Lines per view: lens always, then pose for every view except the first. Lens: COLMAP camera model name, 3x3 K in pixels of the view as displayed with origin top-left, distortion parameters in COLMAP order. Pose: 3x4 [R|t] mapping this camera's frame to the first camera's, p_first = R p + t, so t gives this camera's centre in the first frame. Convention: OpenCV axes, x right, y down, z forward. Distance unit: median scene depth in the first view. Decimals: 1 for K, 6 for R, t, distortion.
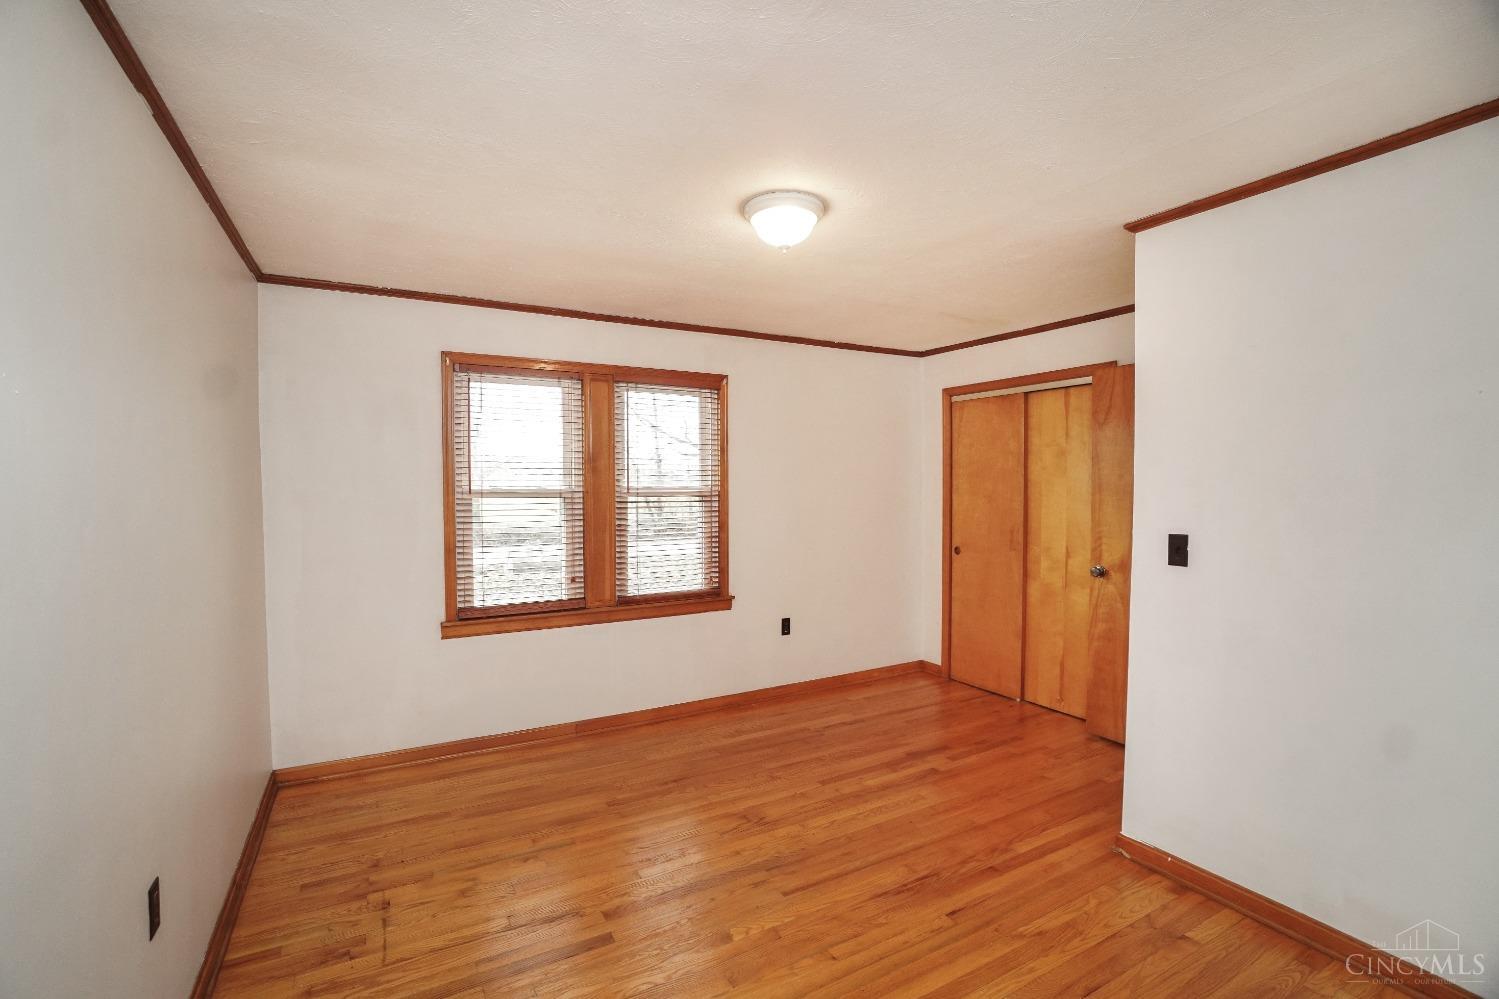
lens RADIAL K [[670.9, 0, 742.8], [0, 670.9, 504.2], [0, 0, 1]] dist [-0.019600, 0.000990]
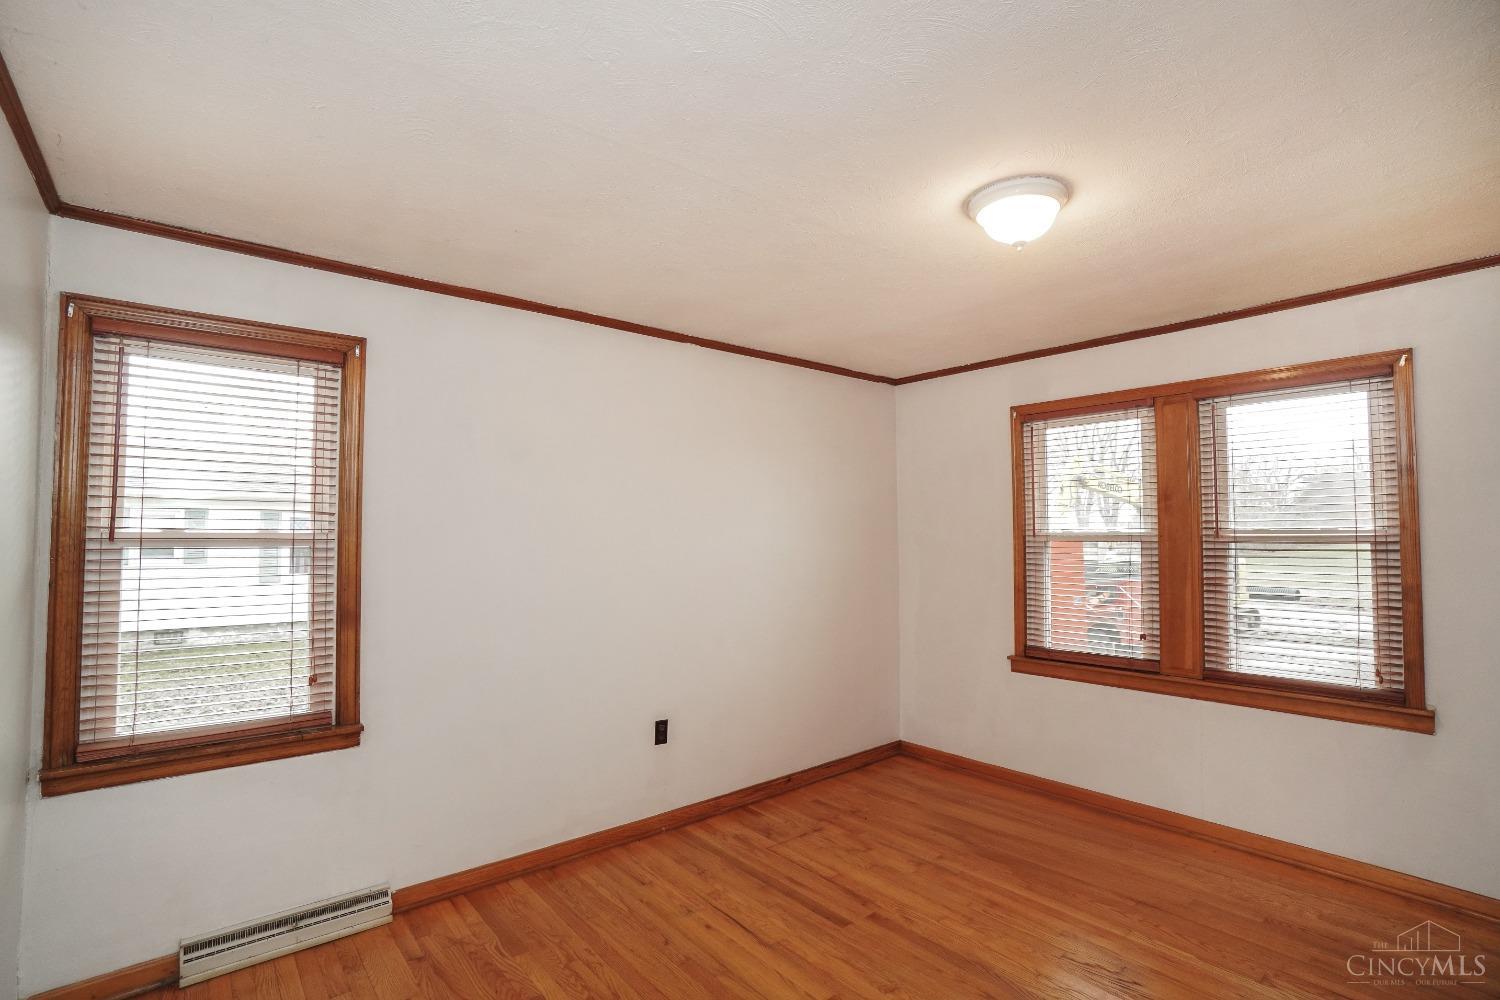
lens RADIAL K [[710.7, 0, 750.0], [0, 710.7, 500.0], [0, 0, 1]] dist [-0.022490, 0.000357]
pose [[0.197697, -0.046879, -0.979142, 0.572038], [-0.022510, 0.998375, -0.052345, -0.004993], [0.980005, 0.032389, 0.196321, 0.334506]]
